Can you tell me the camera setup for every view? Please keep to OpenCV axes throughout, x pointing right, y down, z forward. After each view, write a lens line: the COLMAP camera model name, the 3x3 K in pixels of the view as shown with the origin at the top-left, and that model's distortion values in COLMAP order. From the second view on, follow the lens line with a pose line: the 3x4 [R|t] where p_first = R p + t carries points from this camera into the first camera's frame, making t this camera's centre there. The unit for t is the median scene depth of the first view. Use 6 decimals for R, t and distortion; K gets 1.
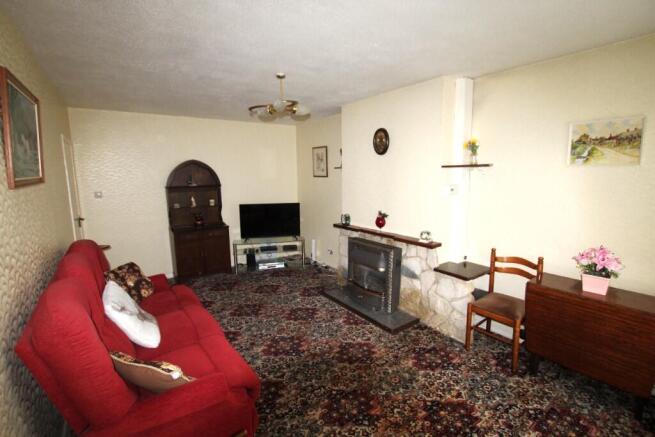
lens RADIAL K [[303.9, 0, 326.0], [0, 303.9, 218.6], [0, 0, 1]] dist [-0.042680, -0.000175]
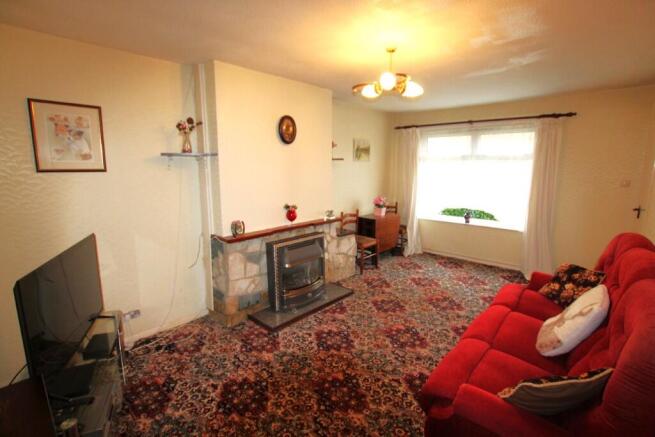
lens RADIAL K [[303.9, 0, 326.0], [0, 303.9, 218.6], [0, 0, 1]] dist [-0.042680, -0.000175]
pose [[-0.211452, -0.161973, 0.963874, -0.785745], [0.141447, 0.970720, 0.194154, -0.152796], [-0.967099, 0.177391, -0.182350, 1.100613]]
